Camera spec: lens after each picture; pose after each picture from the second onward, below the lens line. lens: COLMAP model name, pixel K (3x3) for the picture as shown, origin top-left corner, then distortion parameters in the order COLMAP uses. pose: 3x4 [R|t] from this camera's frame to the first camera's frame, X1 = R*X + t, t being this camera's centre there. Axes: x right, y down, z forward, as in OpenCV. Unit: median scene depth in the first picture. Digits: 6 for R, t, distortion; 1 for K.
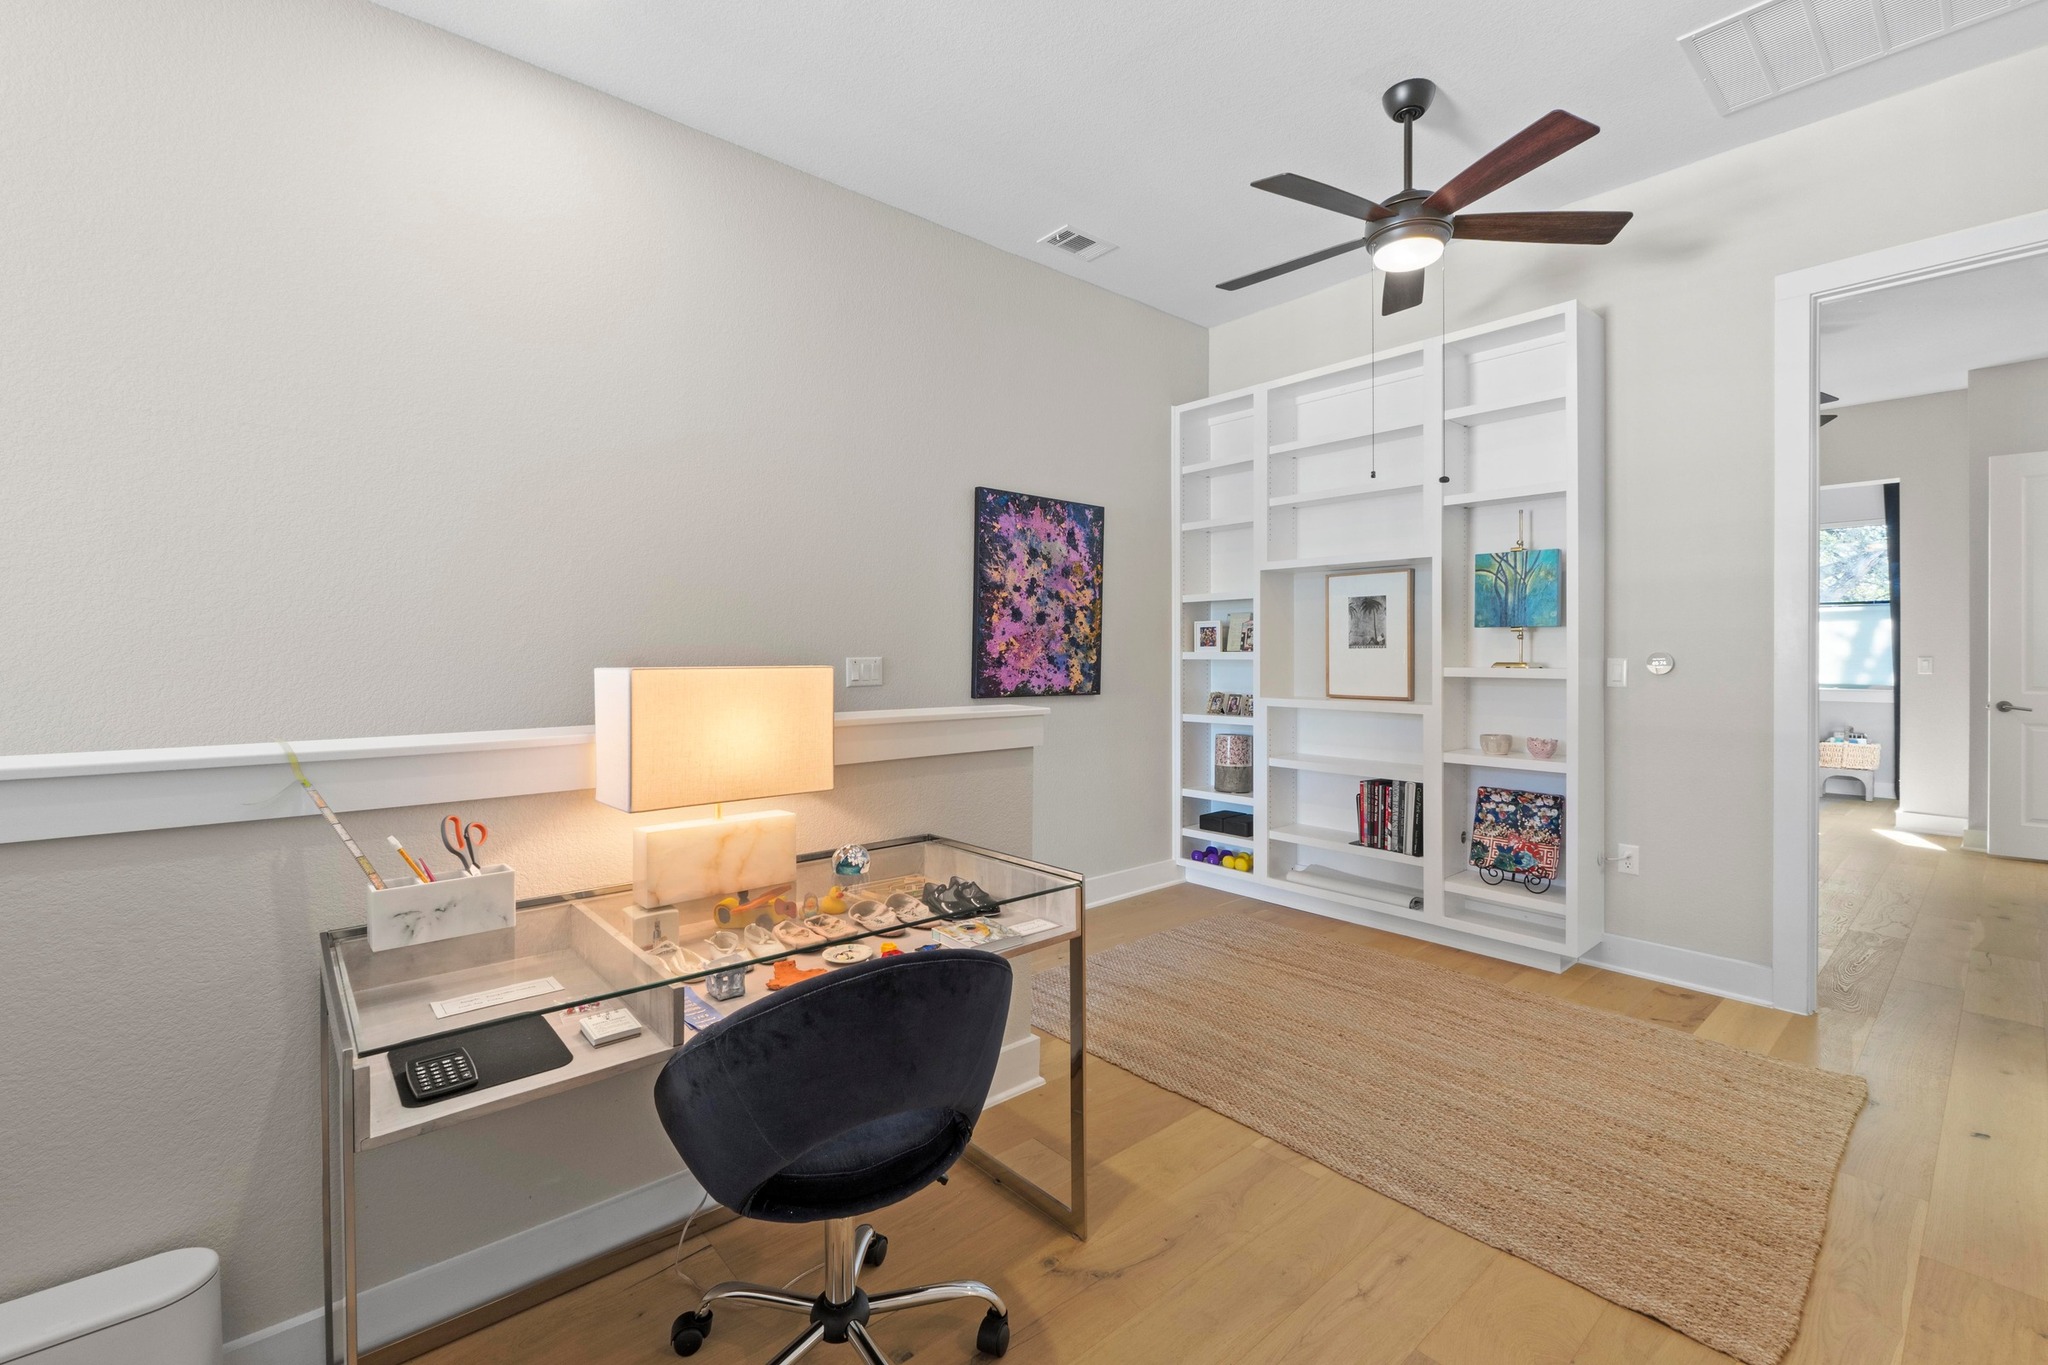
lens RADIAL K [[880.6, 0, 1023.9], [0, 880.6, 647.7], [0, 0, 1]] dist [-0.004310, -0.000548]
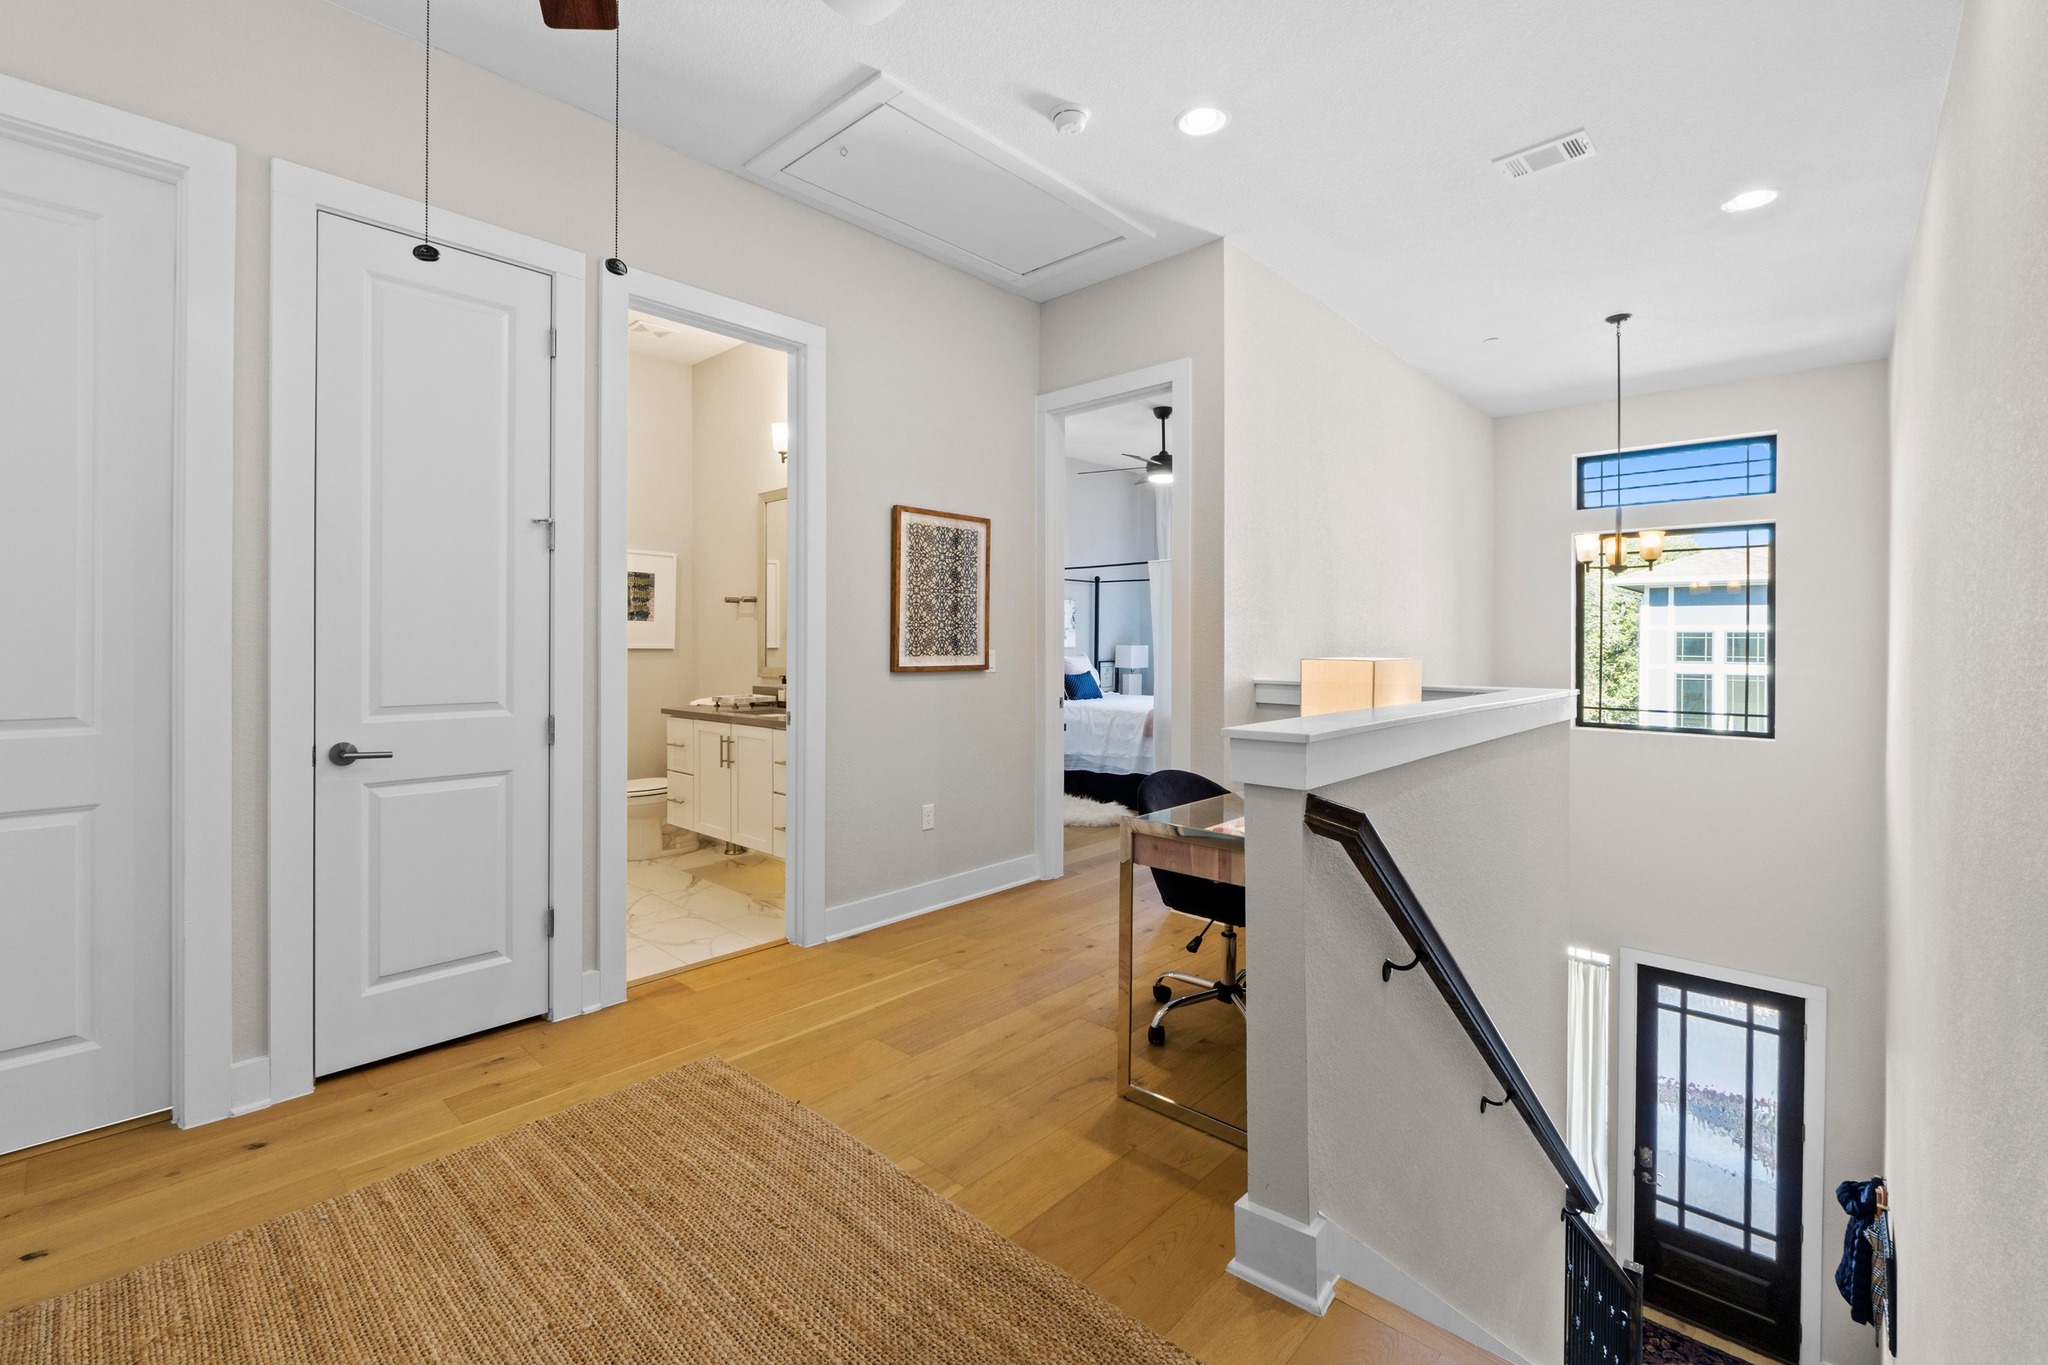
lens RADIAL K [[876.2, 0, 1026.0], [0, 876.2, 650.8], [0, 0, 1]] dist [-0.010314, -0.000165]
pose [[-0.993622, -0.004072, -0.112687, 0.165706], [-0.004723, 0.999974, 0.005506, 0.001497], [0.112661, 0.006003, -0.993615, 1.057870]]
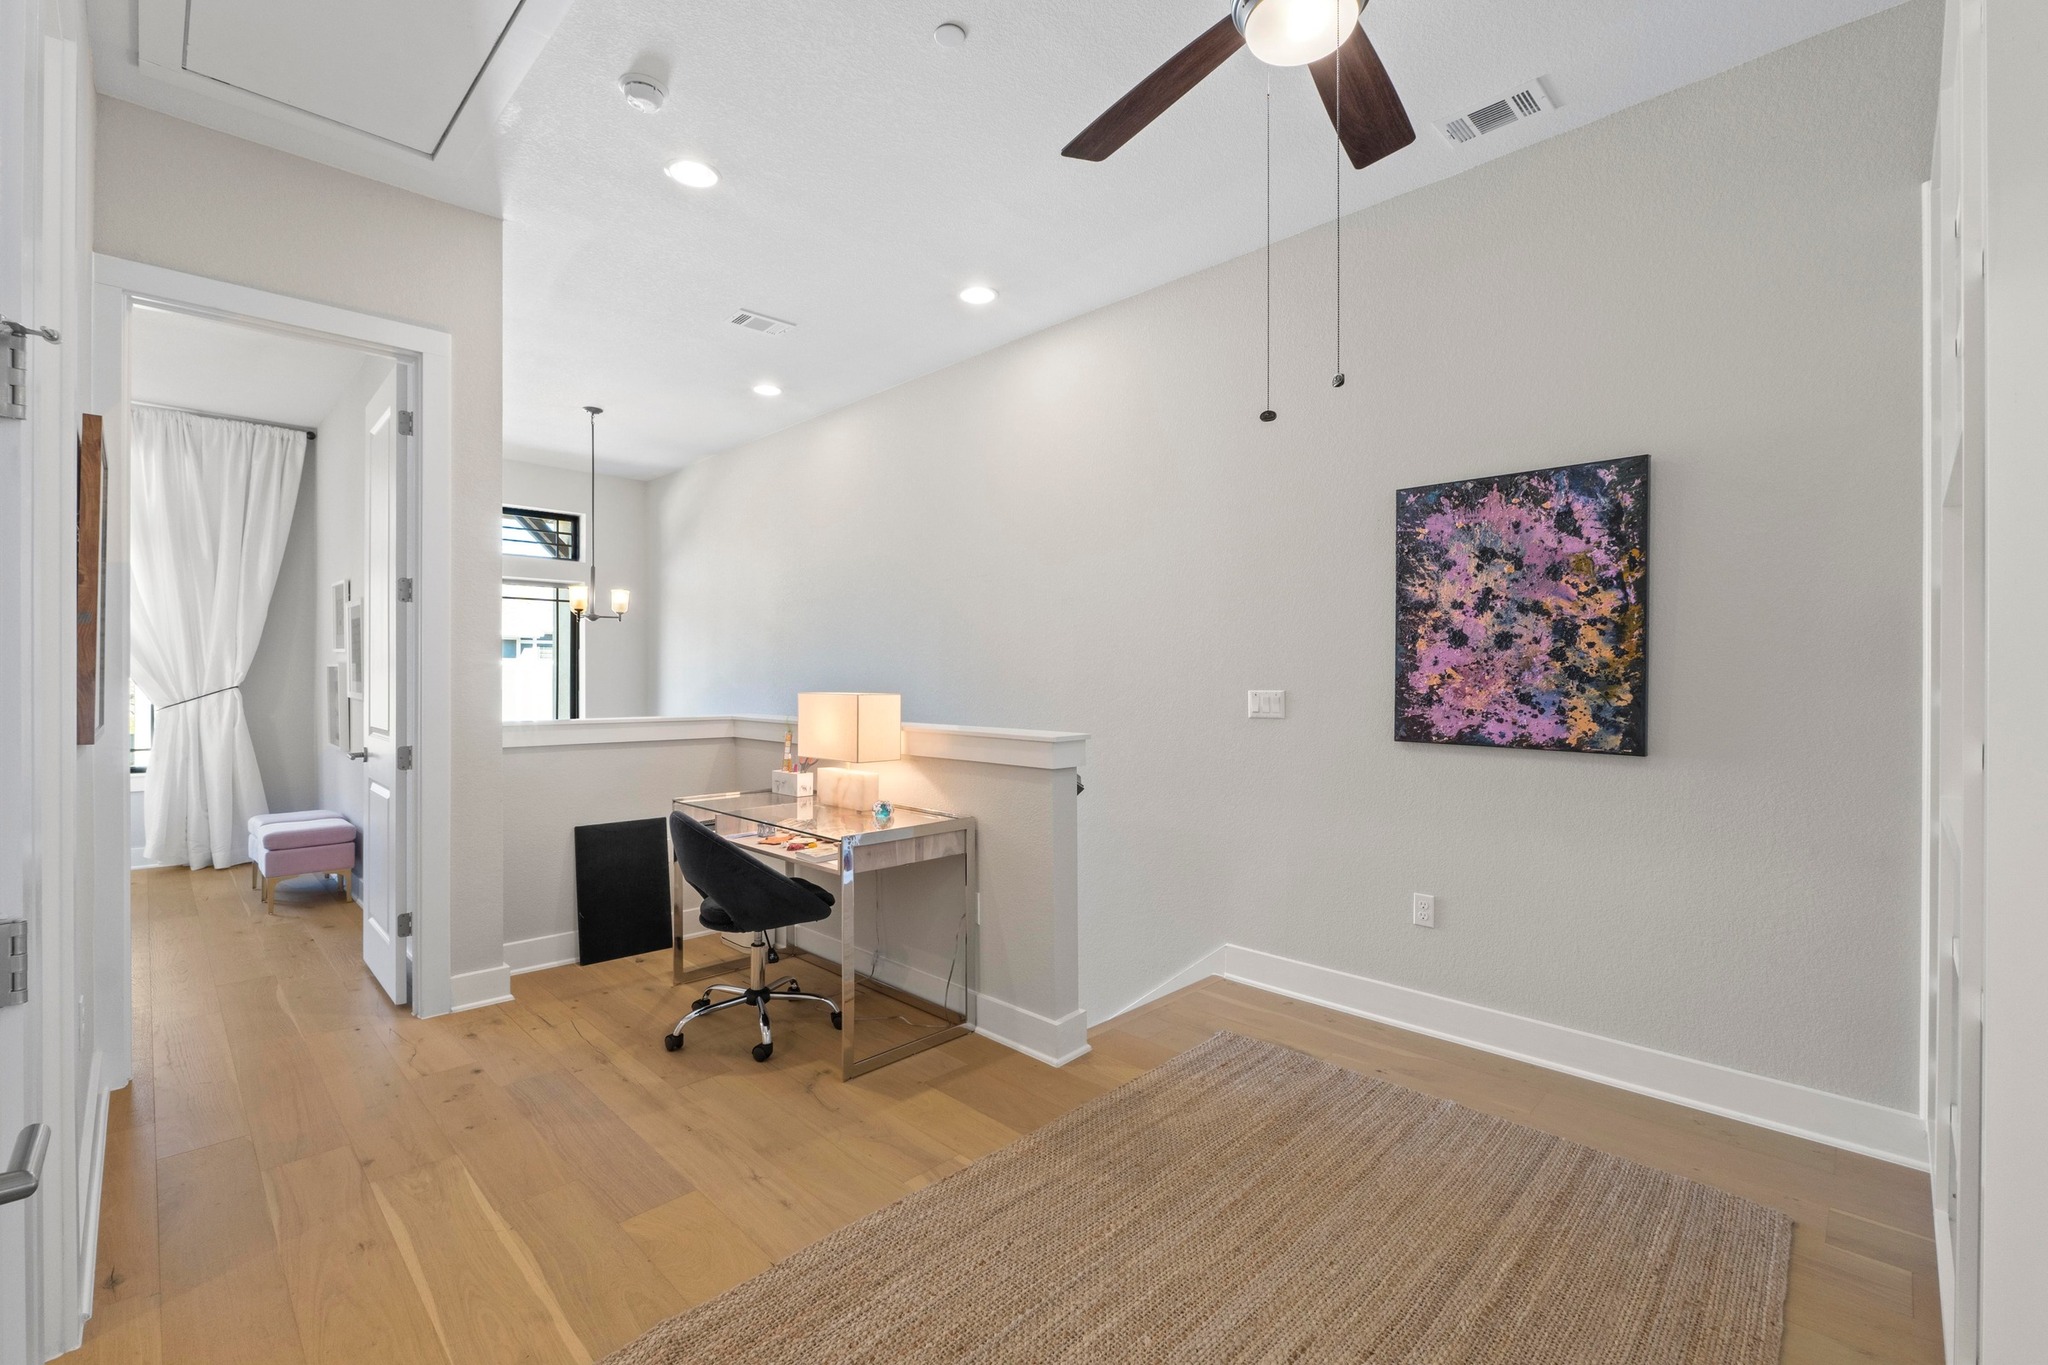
lens RADIAL K [[878.3, 0, 1014.9], [0, 878.3, 681.1], [0, 0, 1]] dist [-0.011329, -0.000324]
pose [[0.064397, 0.002287, -0.997922, 0.728547], [0.003398, 0.999991, 0.002511, -0.003403], [0.997919, -0.003553, 0.064389, 0.555411]]
